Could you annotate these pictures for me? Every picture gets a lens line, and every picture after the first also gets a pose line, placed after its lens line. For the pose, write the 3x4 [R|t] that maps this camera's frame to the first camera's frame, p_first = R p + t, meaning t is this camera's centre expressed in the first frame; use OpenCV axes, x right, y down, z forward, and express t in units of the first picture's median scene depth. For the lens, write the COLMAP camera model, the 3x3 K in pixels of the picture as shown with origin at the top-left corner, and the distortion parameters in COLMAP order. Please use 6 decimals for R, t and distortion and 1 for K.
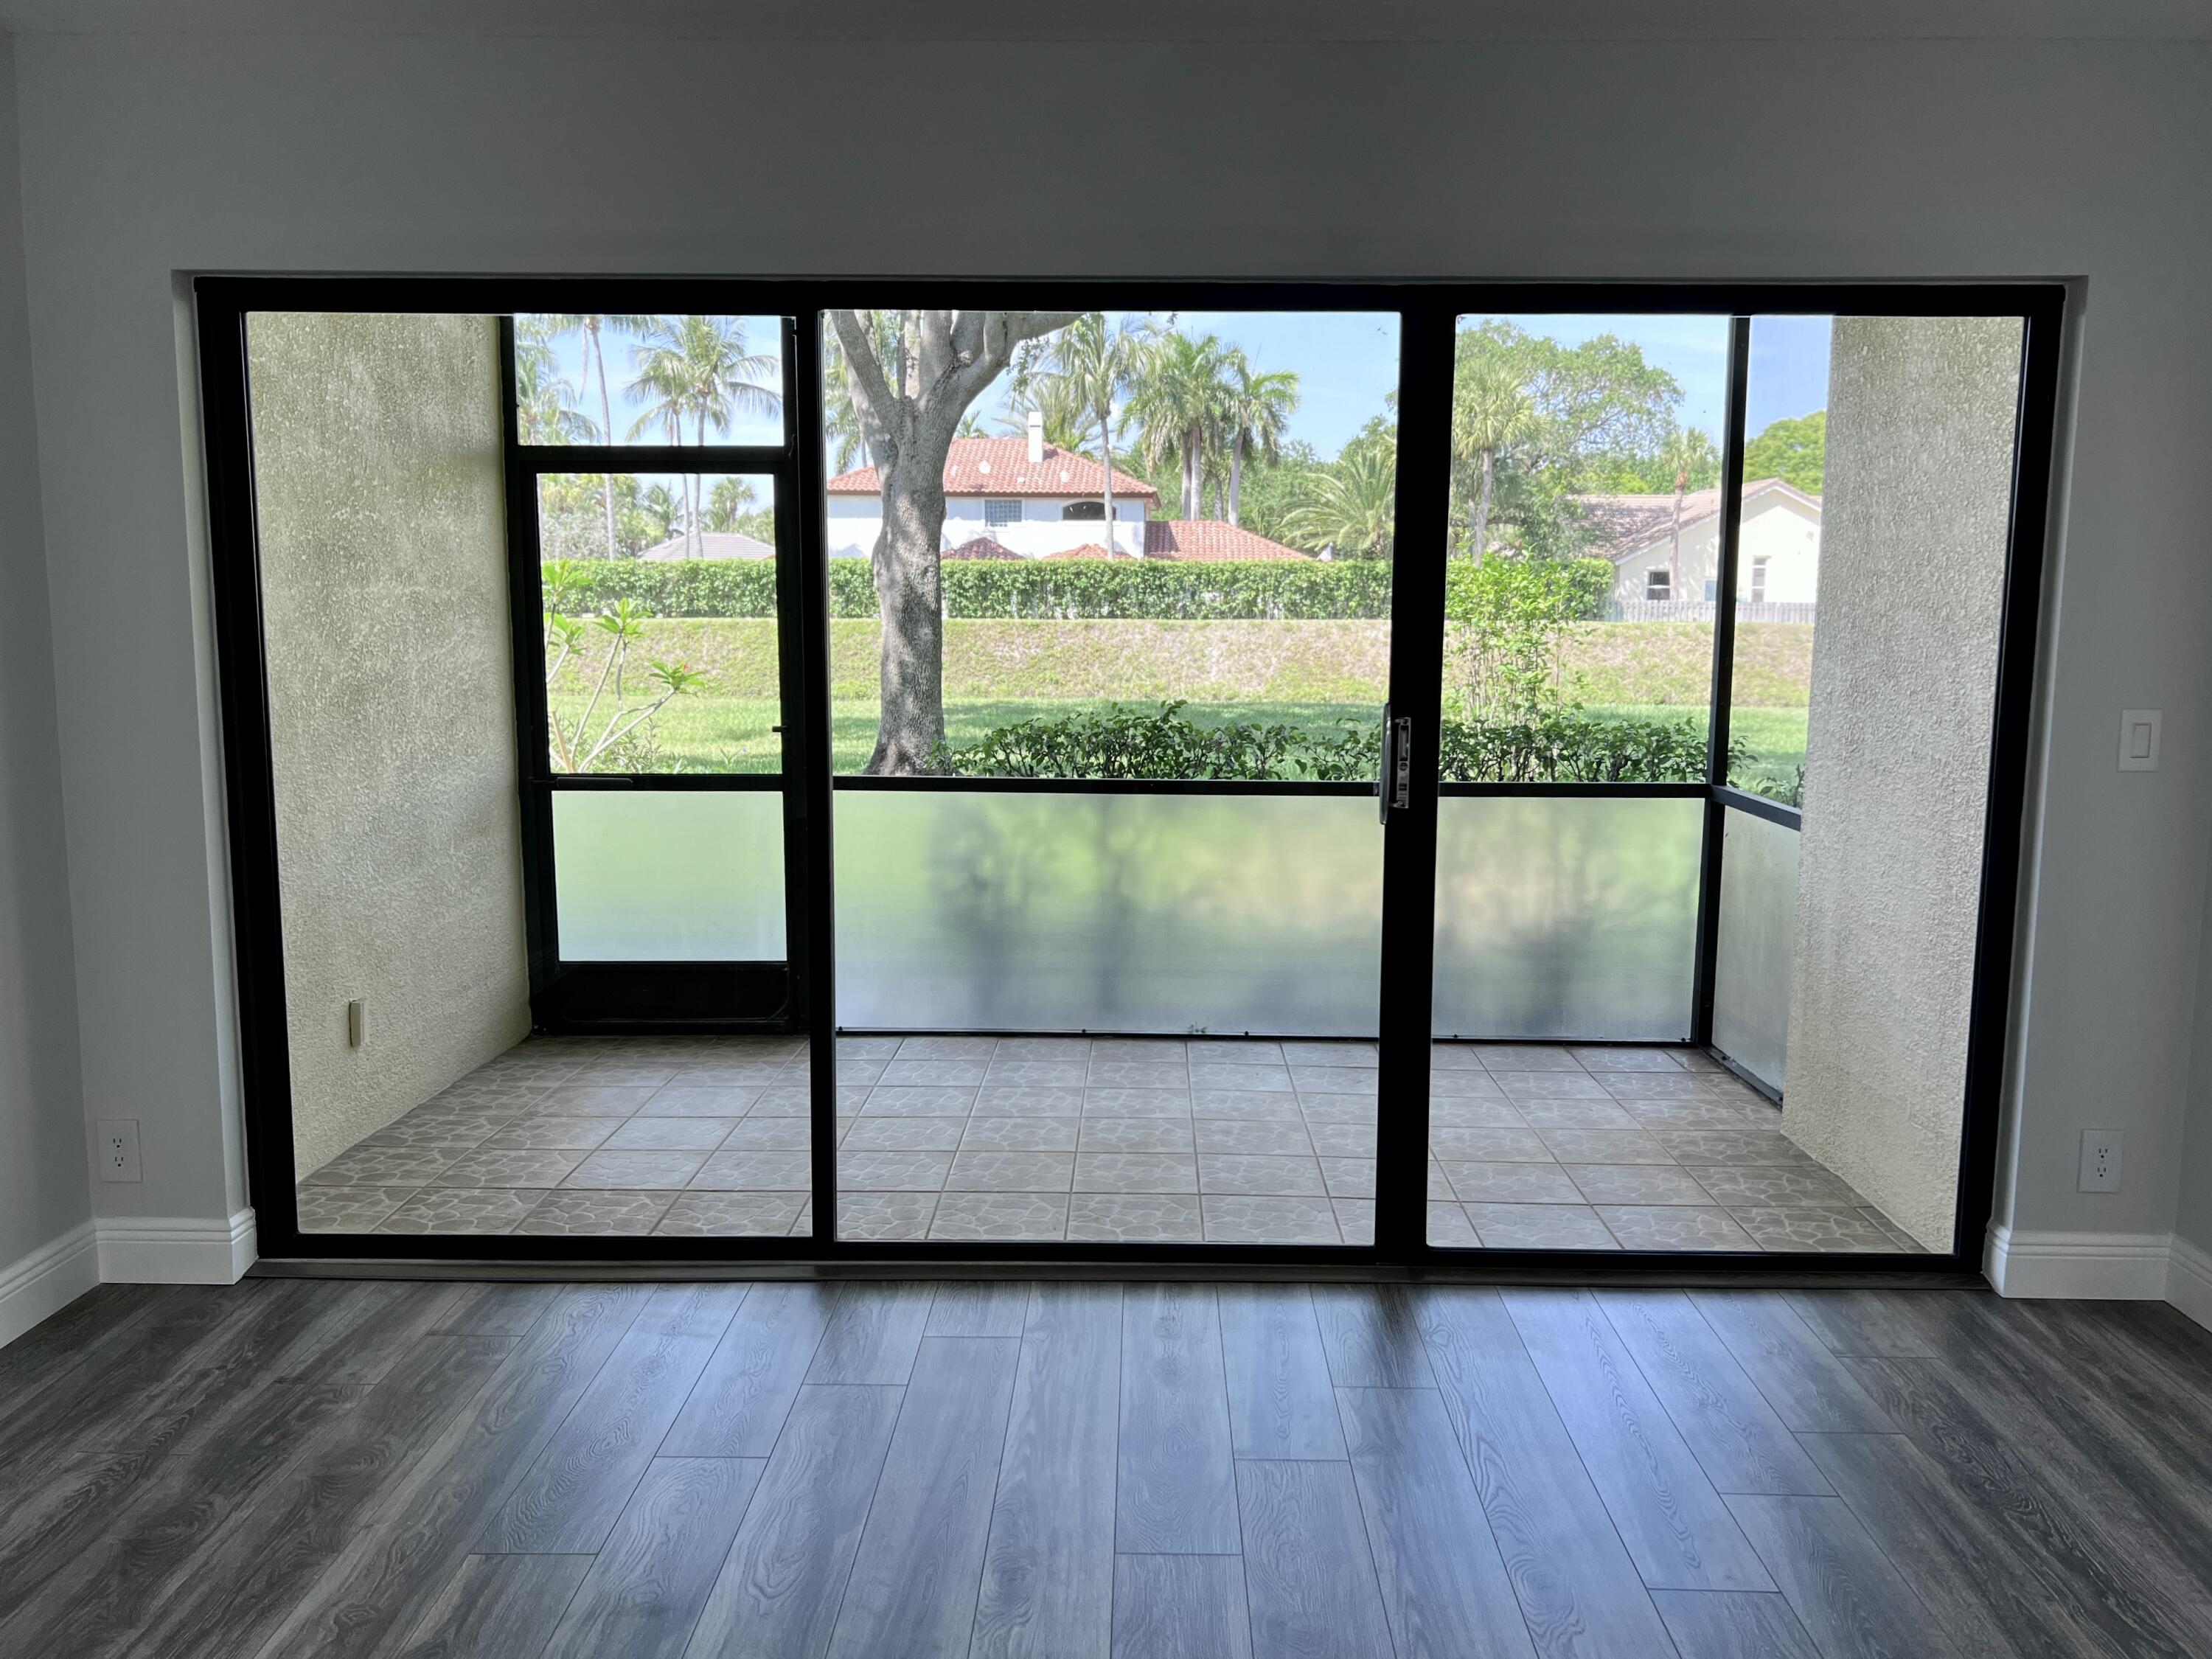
lens RADIAL K [[1665.4, 0, 1102.0], [0, 1665.4, 838.2], [0, 0, 1]] dist [0.032184, -0.042372]
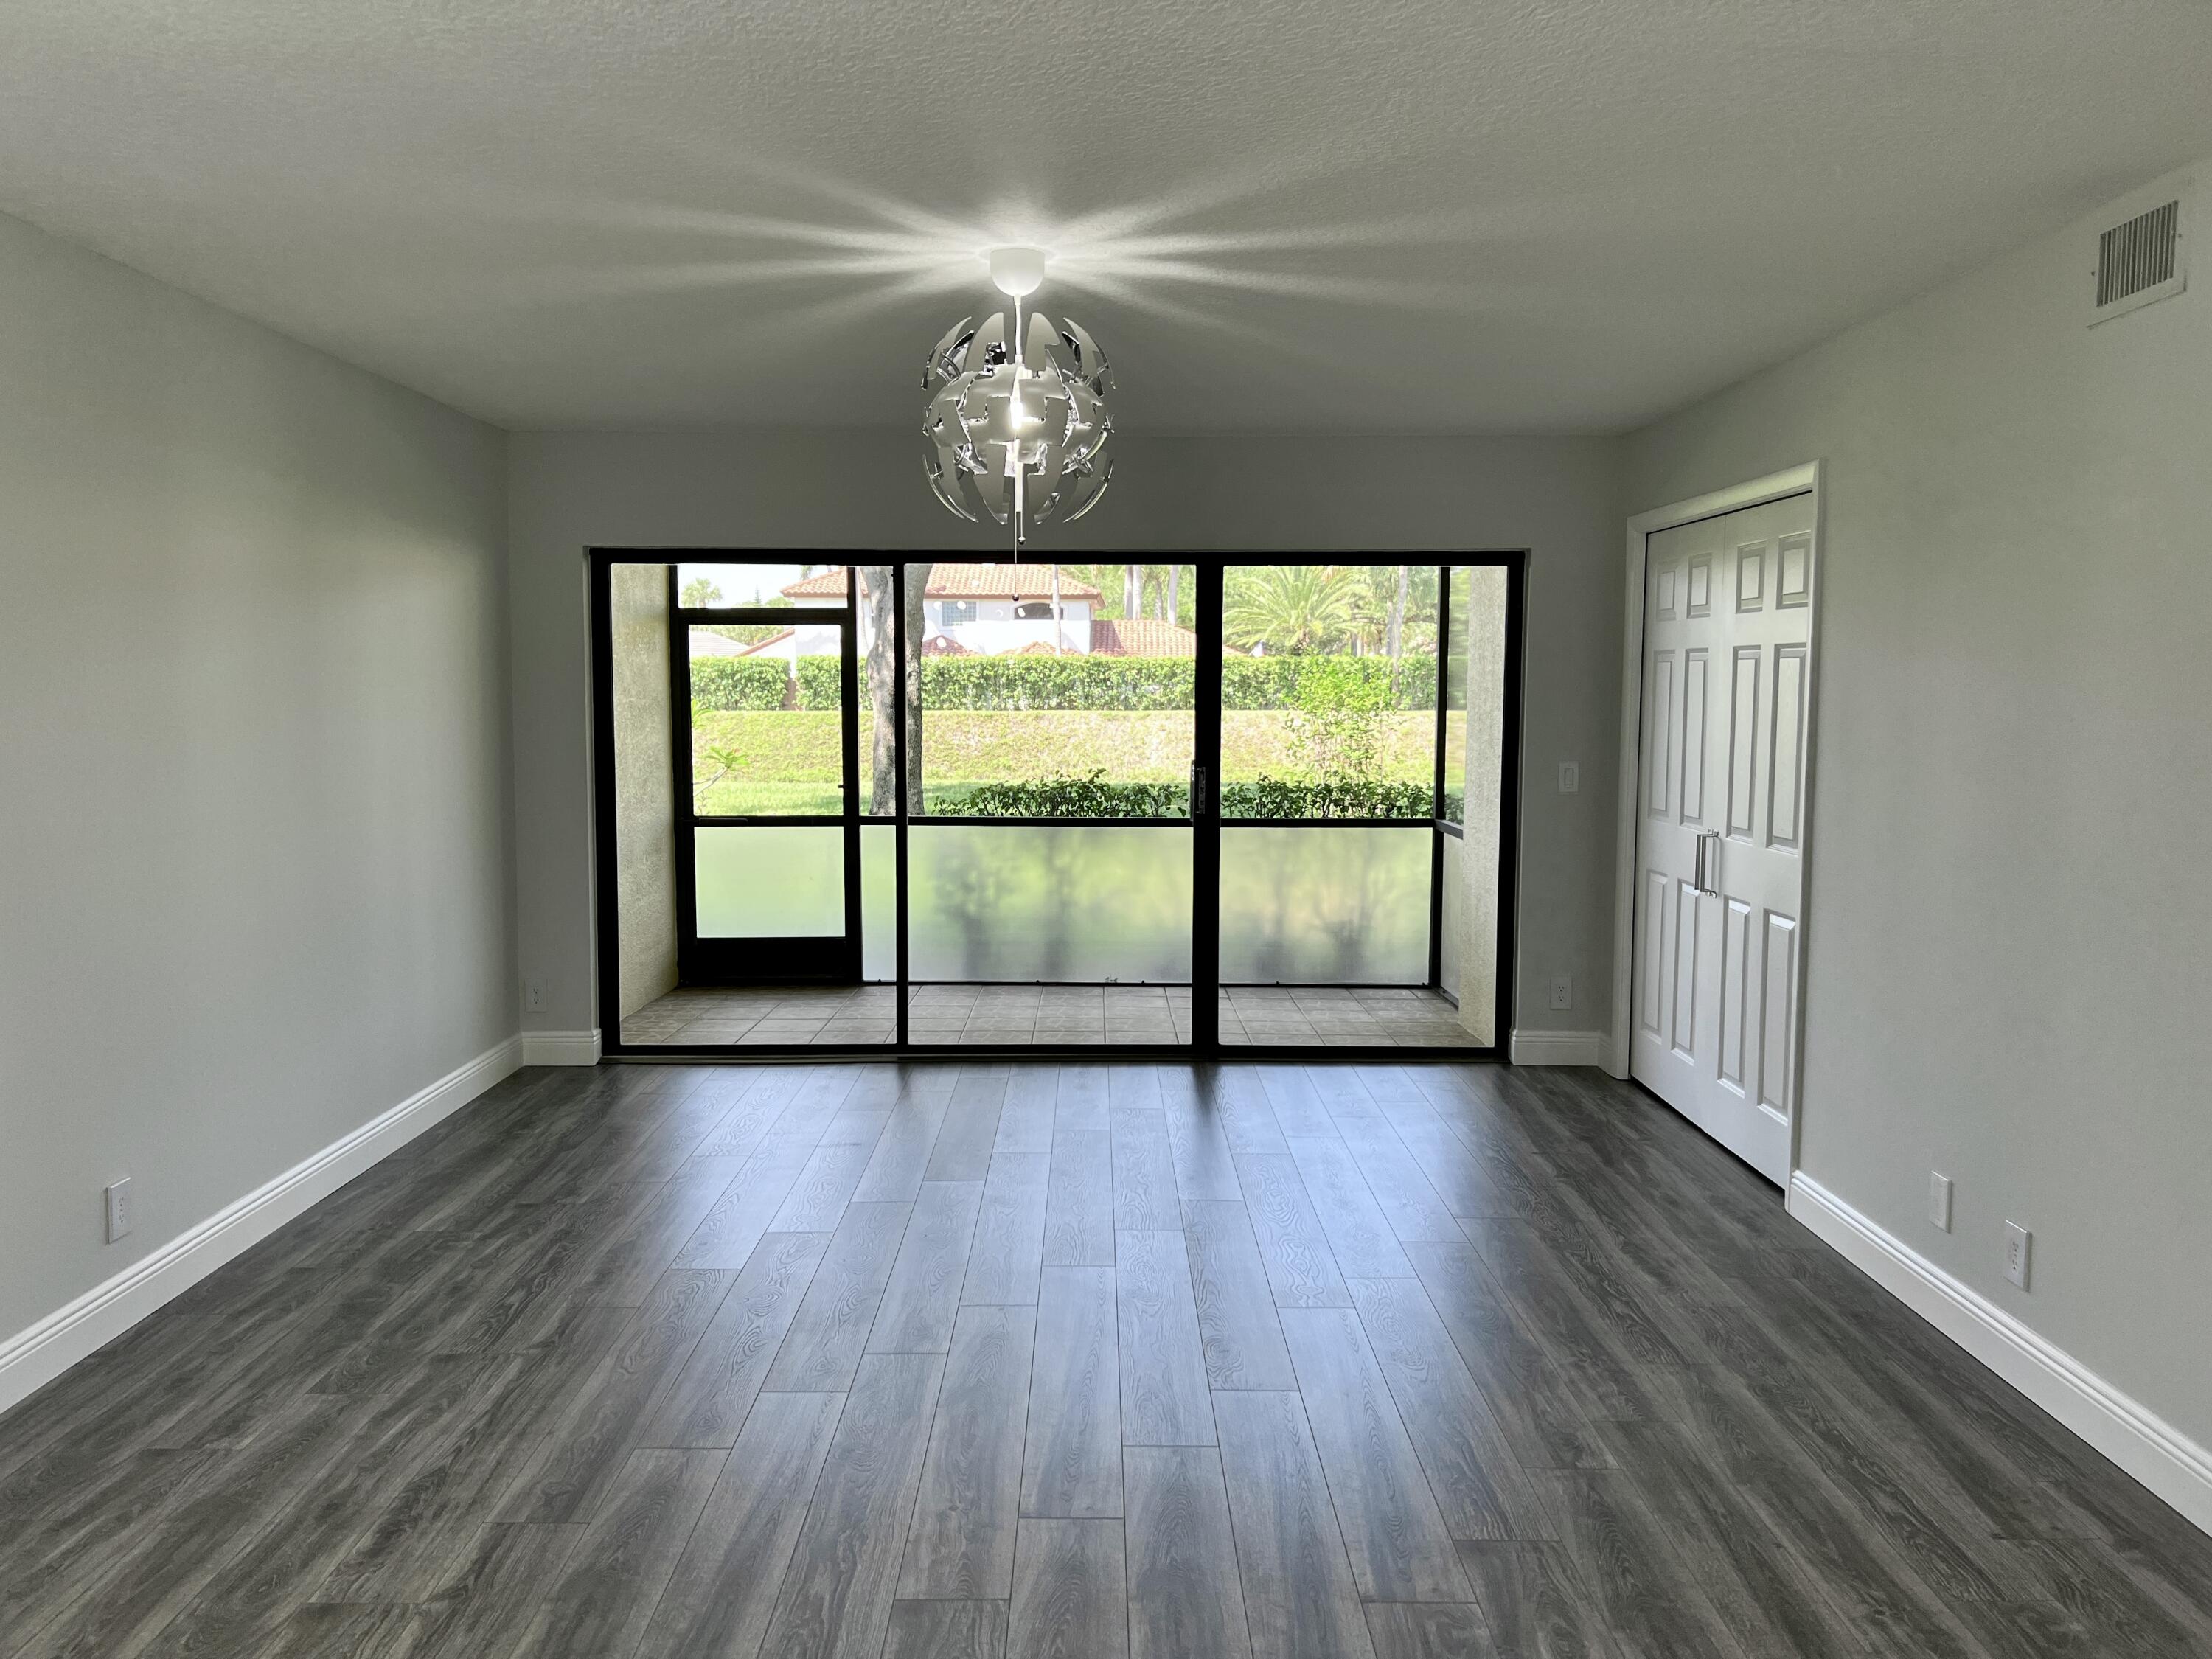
lens RADIAL K [[1665.4, 0, 1093.1], [0, 1665.4, 830.9], [0, 0, 1]] dist [0.032184, -0.042372]
pose [[0.999688, -0.005271, 0.024422, 0.000684], [0.006673, 0.998311, -0.057713, 0.013127], [-0.024076, 0.057858, 0.998034, -0.108518]]
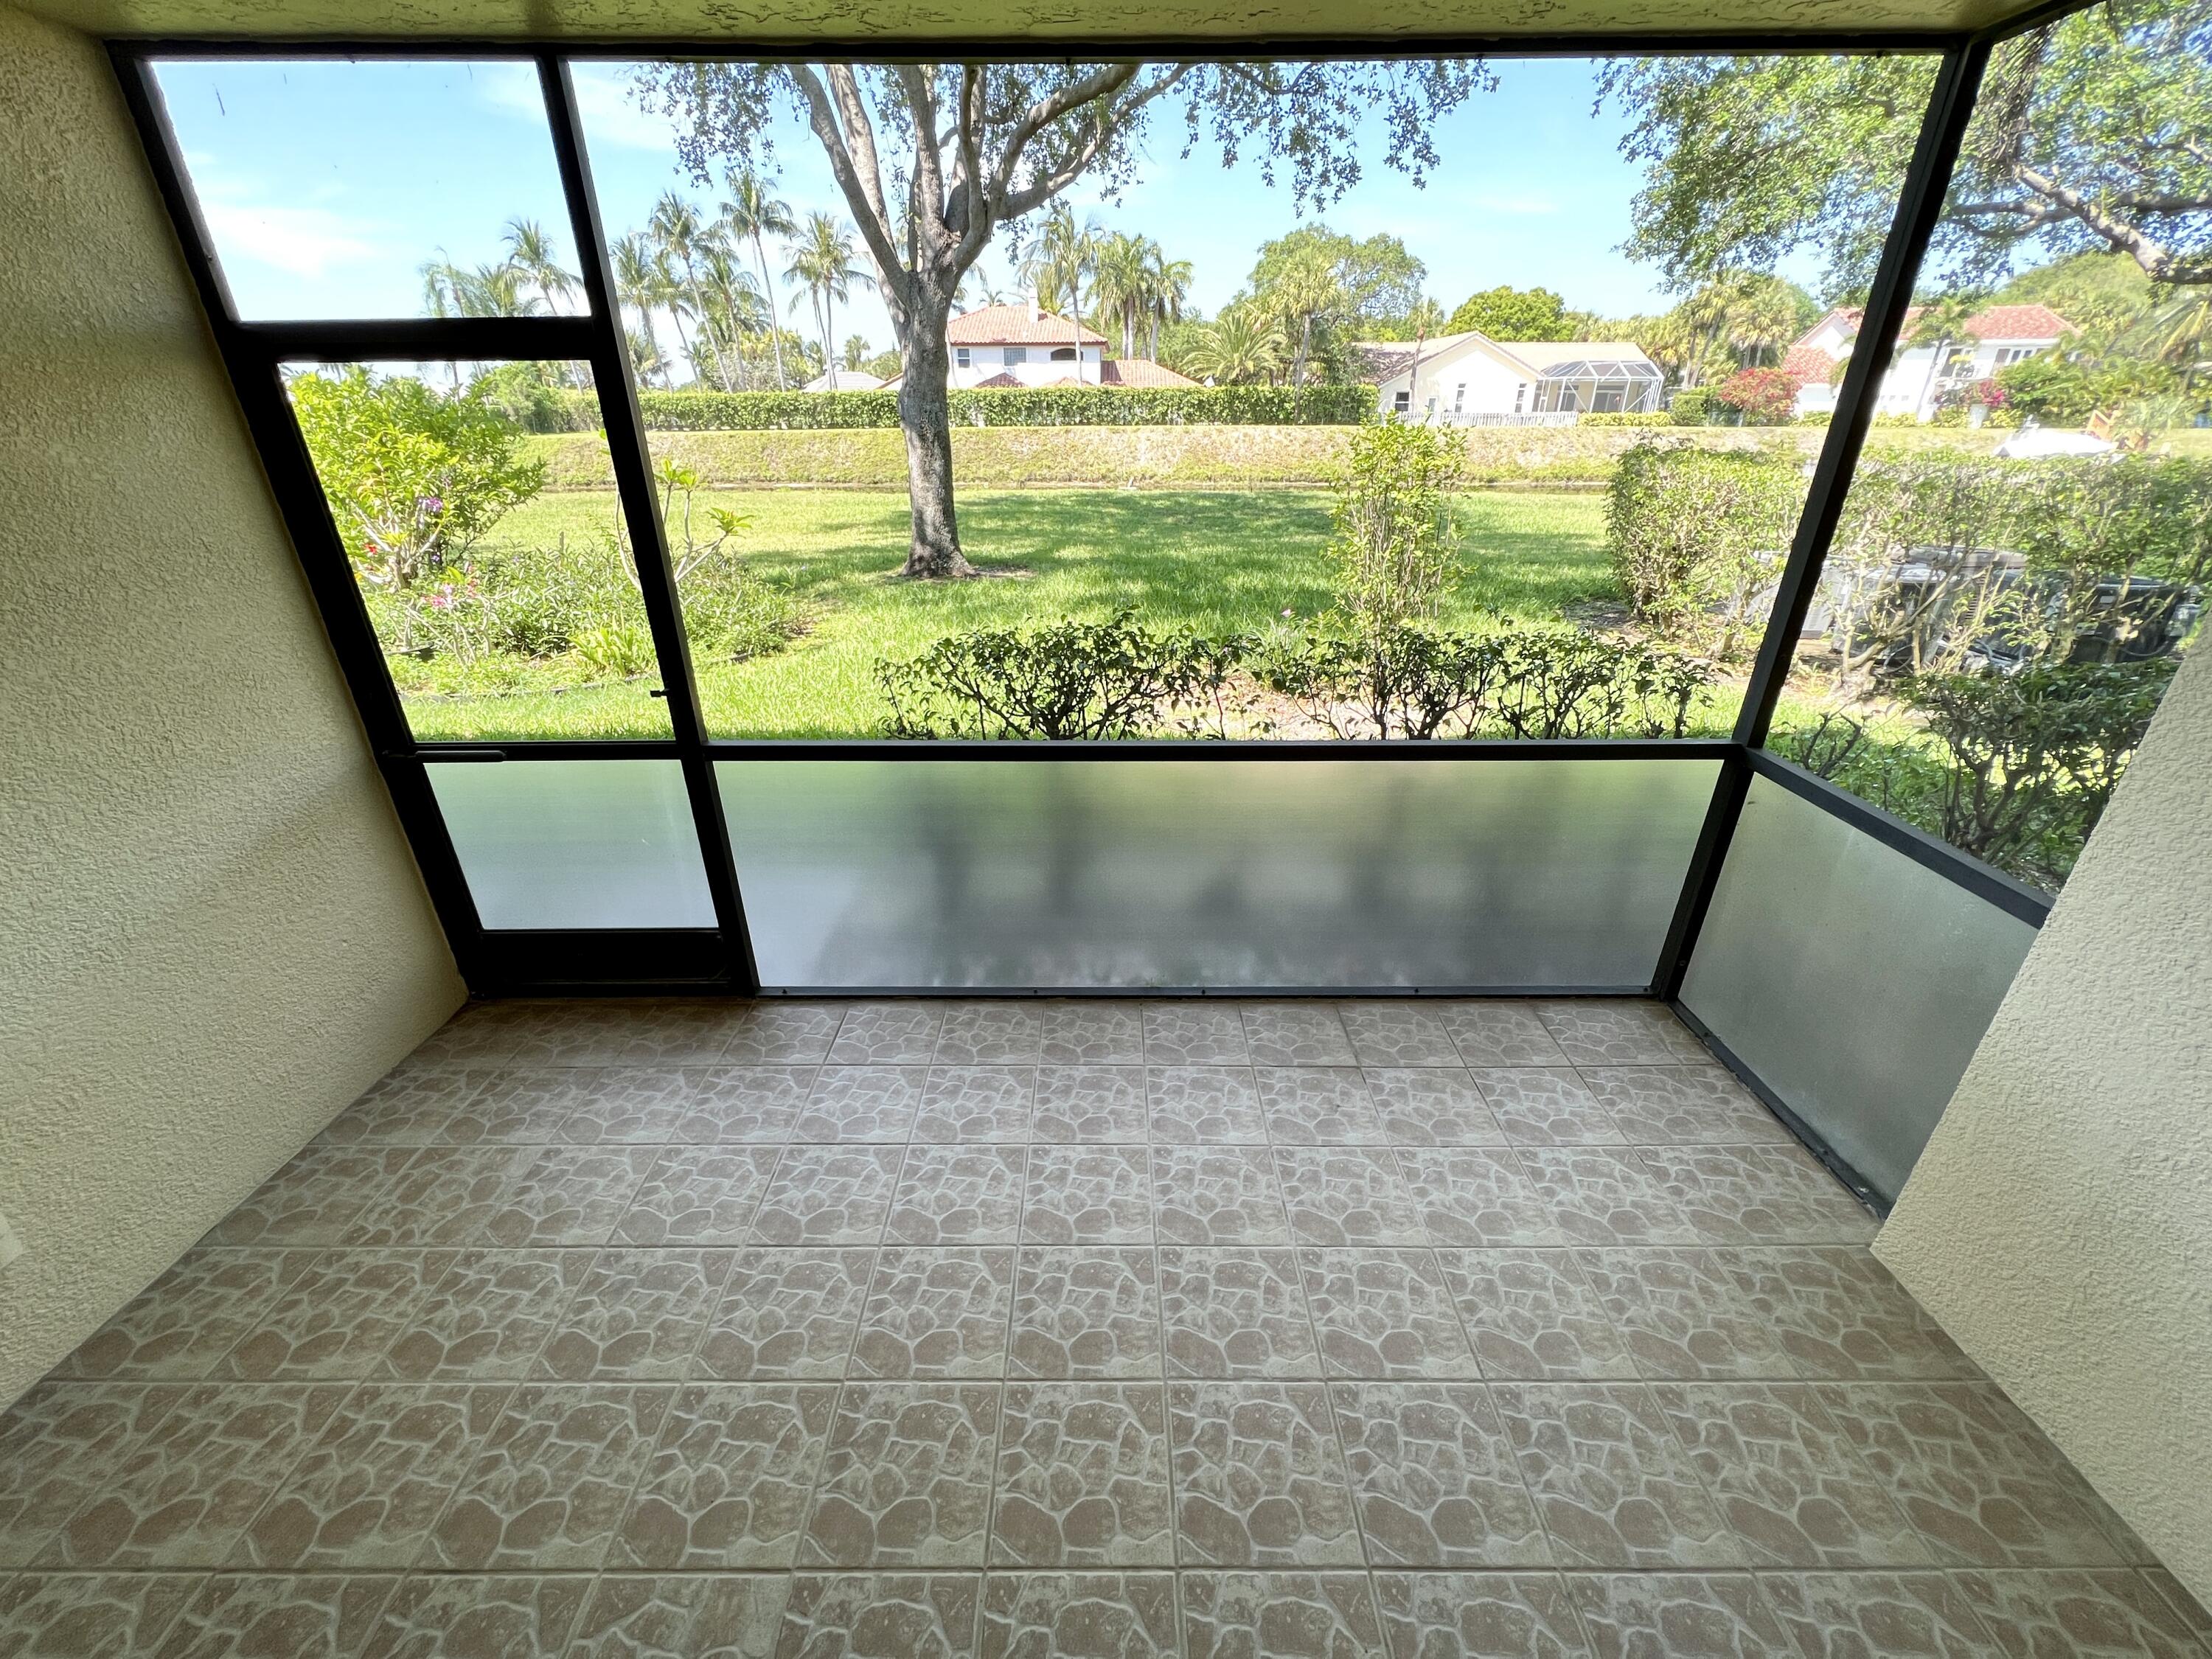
lens RADIAL K [[831.7, 0, 1097.0], [0, 831.7, 805.4], [0, 0, 1]] dist [-0.013578, 0.002021]
pose [[0.999750, -0.017332, 0.014100, 0.003943], [0.012255, 0.953042, 0.302589, -0.025904], [-0.018683, -0.302341, 0.953017, 0.111397]]
